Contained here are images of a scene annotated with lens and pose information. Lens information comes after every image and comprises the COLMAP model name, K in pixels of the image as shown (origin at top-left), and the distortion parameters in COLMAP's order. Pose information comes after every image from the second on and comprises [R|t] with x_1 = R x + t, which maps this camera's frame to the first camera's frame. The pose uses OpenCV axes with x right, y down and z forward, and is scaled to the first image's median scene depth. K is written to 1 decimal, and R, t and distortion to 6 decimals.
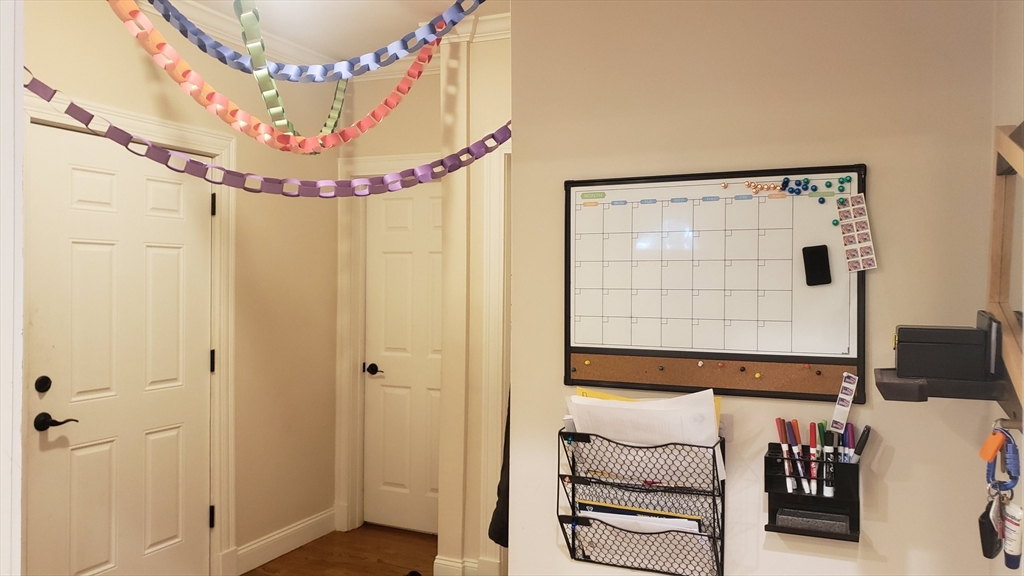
lens RADIAL K [[792.3, 0, 512.0], [0, 792.3, 288.0], [0, 0, 1]] dist [0.010661, -0.001917]
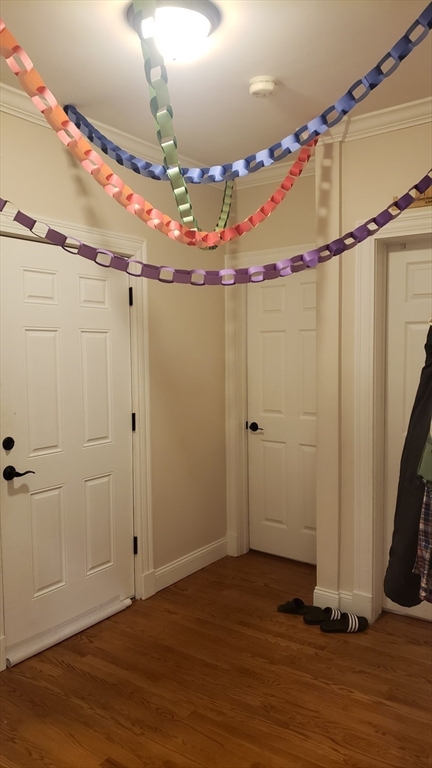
lens RADIAL K [[598.1, 0, 216.0], [0, 598.1, 384.0], [0, 0, 1]] dist [0.071238, -0.117755]
pose [[0.977626, -0.011588, -0.210030, -0.058859], [0.020666, 0.998942, 0.041079, -0.005742], [0.209331, -0.044501, 0.976832, 0.125081]]
